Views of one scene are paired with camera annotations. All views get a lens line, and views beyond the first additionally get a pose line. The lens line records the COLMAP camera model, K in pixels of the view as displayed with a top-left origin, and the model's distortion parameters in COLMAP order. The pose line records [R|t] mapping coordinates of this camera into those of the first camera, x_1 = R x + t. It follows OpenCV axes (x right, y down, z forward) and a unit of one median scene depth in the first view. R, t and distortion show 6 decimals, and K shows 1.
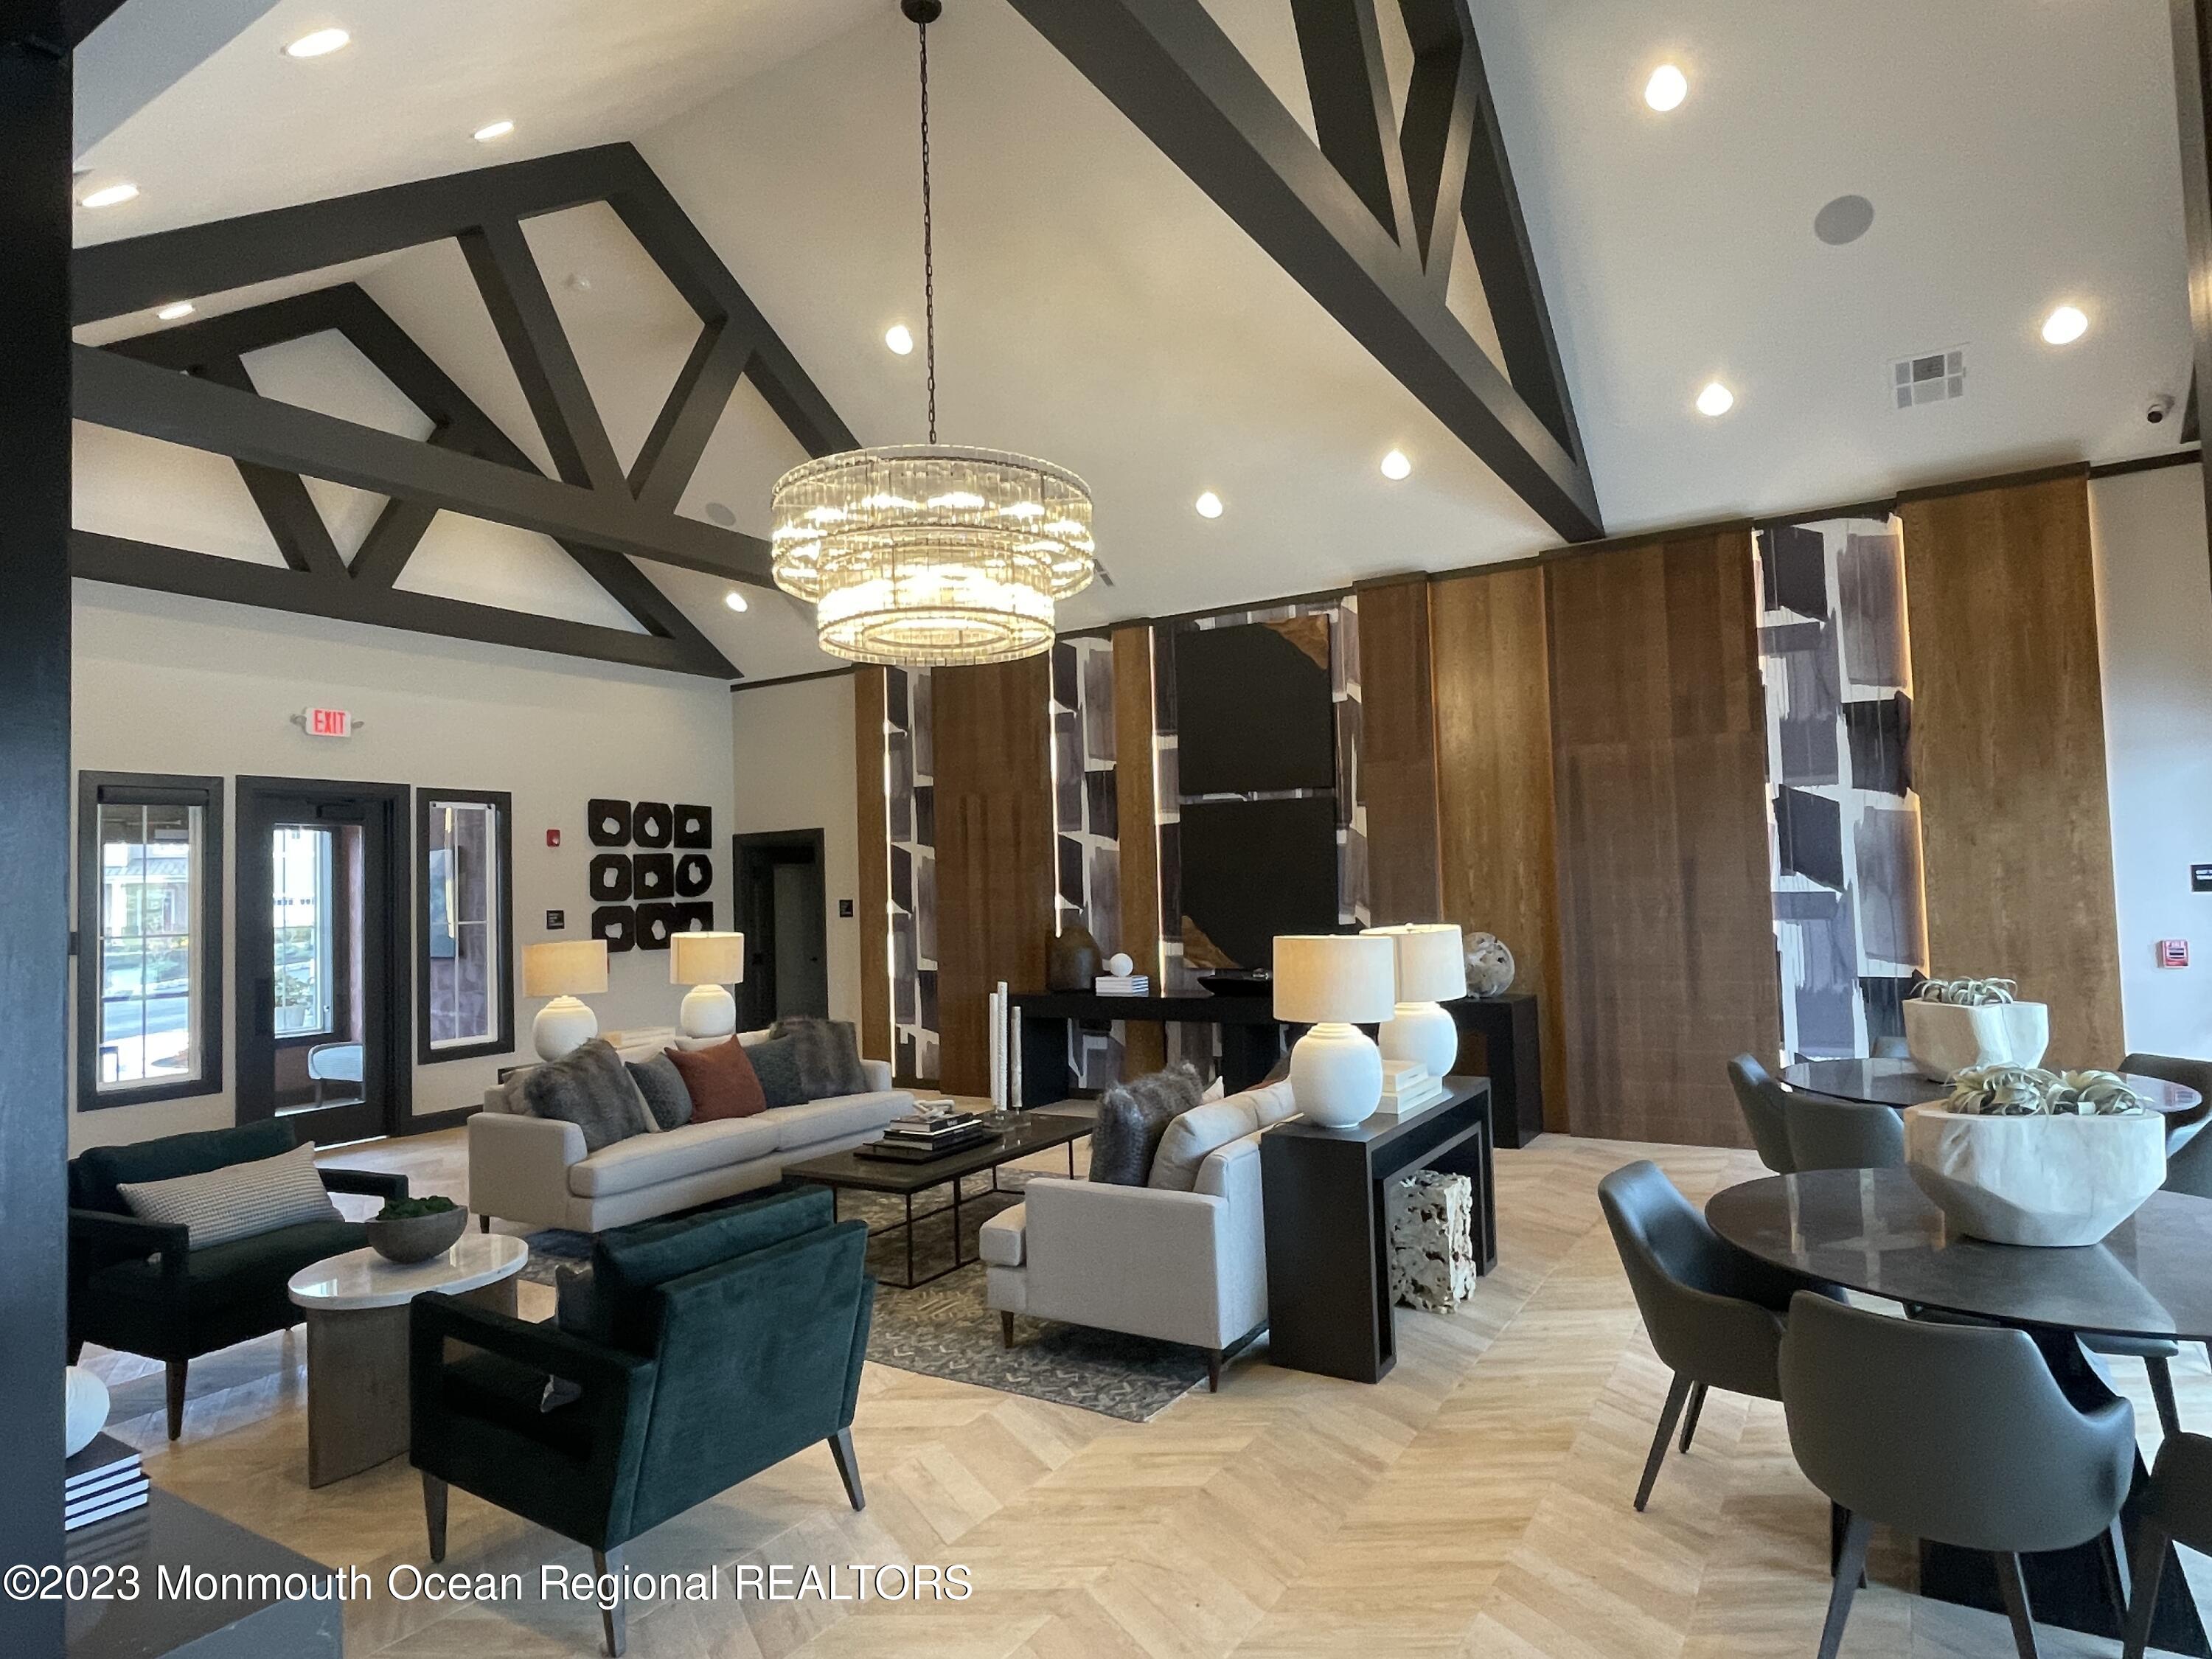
lens RADIAL K [[1269.2, 0, 1103.6], [0, 1269.2, 831.5], [0, 0, 1]] dist [-0.004424, 0.002398]
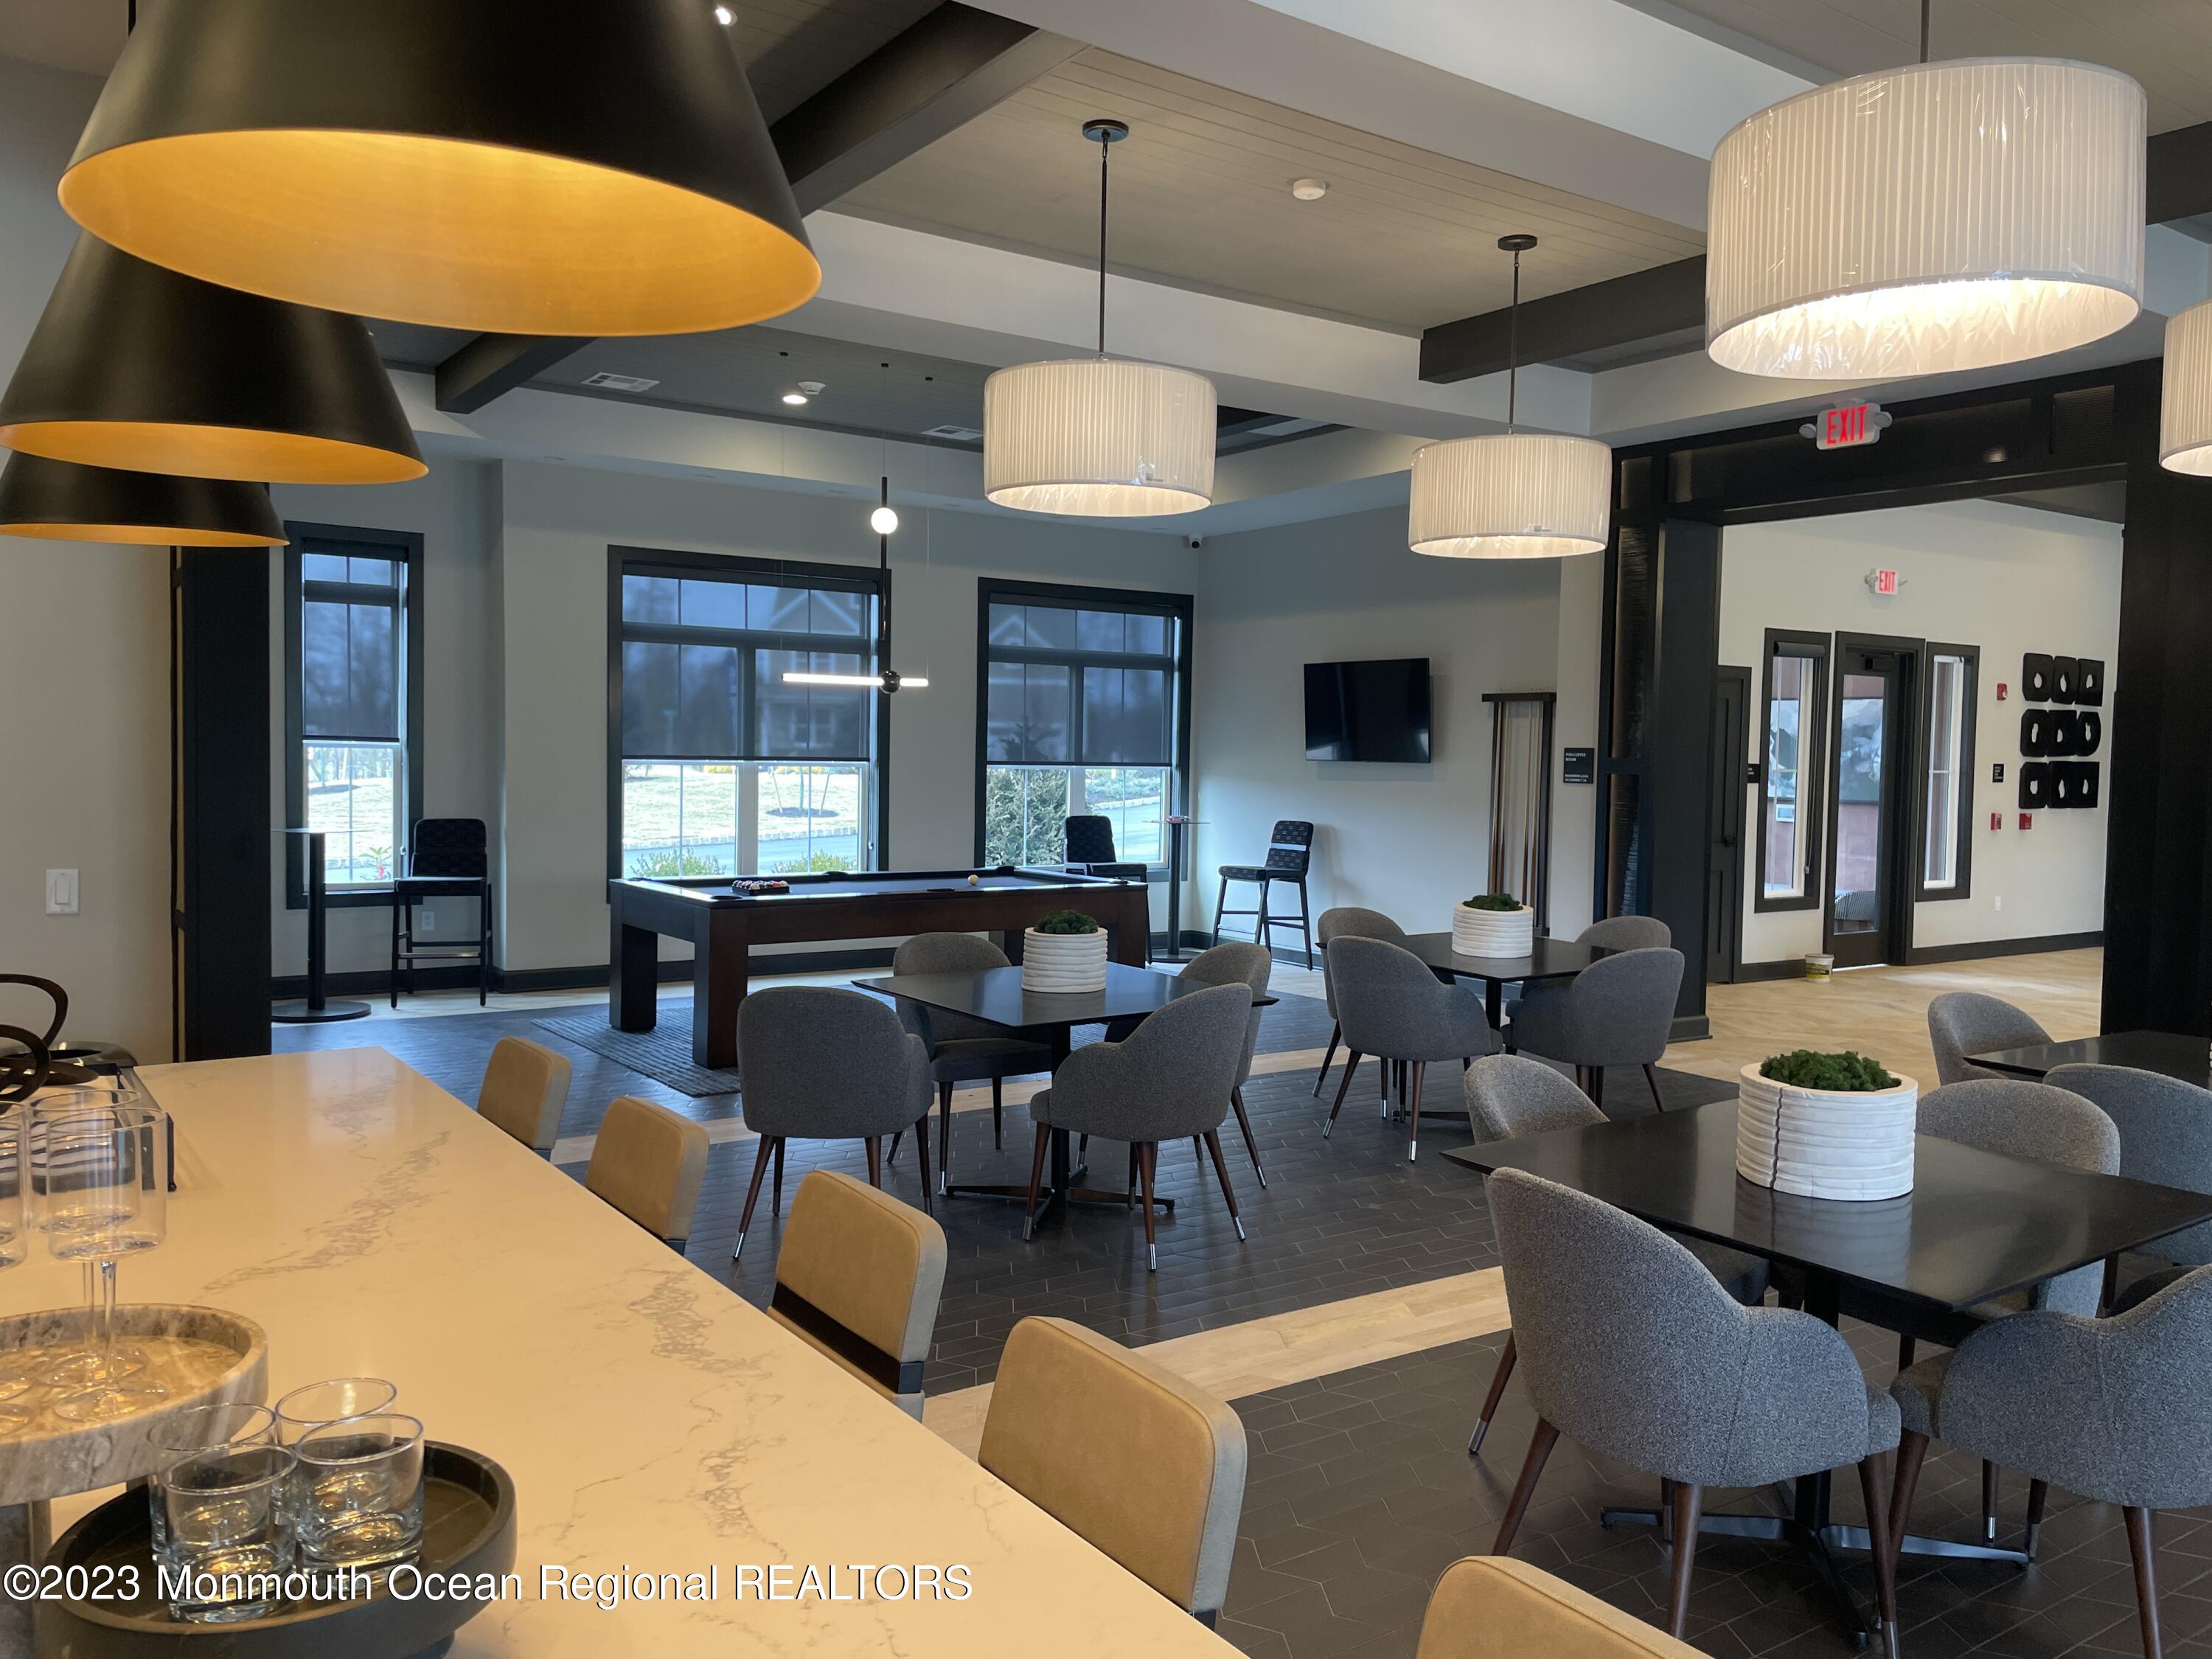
lens RADIAL K [[1697.6, 0, 1107.5], [0, 1697.6, 825.1], [0, 0, 1]] dist [-0.004618, -0.000530]
pose [[0.916849, 0.058923, -0.394862, -0.536449], [-0.023666, 0.995331, 0.093576, 0.001137], [0.398532, -0.076450, 0.913963, -0.512714]]
